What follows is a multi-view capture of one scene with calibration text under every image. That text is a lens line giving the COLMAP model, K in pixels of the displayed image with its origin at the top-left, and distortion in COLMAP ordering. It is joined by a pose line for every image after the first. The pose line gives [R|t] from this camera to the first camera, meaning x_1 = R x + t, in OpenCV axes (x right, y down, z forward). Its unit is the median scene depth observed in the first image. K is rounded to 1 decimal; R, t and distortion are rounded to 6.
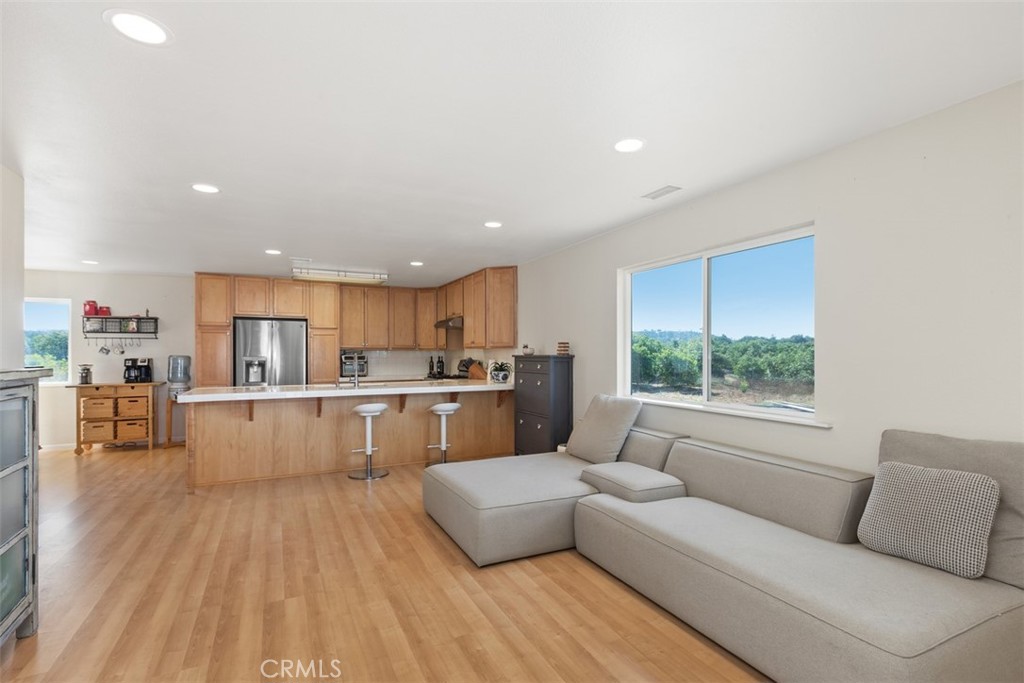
lens RADIAL K [[491.2, 0, 512.0], [0, 491.2, 341.5], [0, 0, 1]] dist [0.001236, 0.000091]
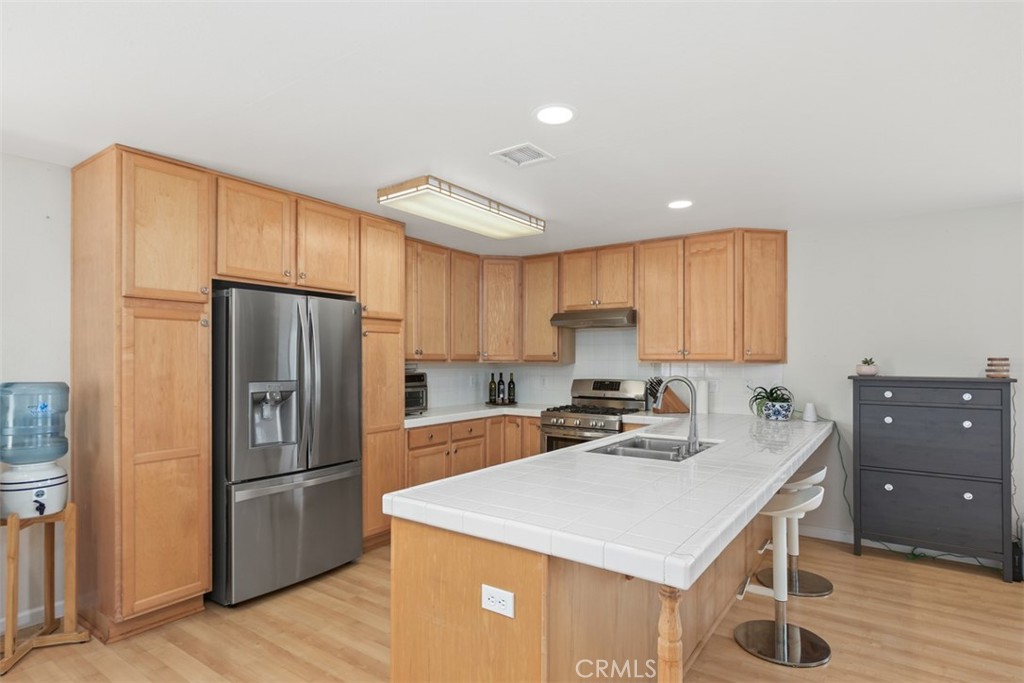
lens RADIAL K [[543.4, 0, 512.0], [0, 543.4, 341.5], [0, 0, 1]] dist [-0.000384, 0.000145]
pose [[0.877643, 0.019106, 0.478935, -0.567816], [-0.016116, 0.999817, -0.010351, -0.001275], [-0.479045, 0.001366, 0.877789, 0.512883]]
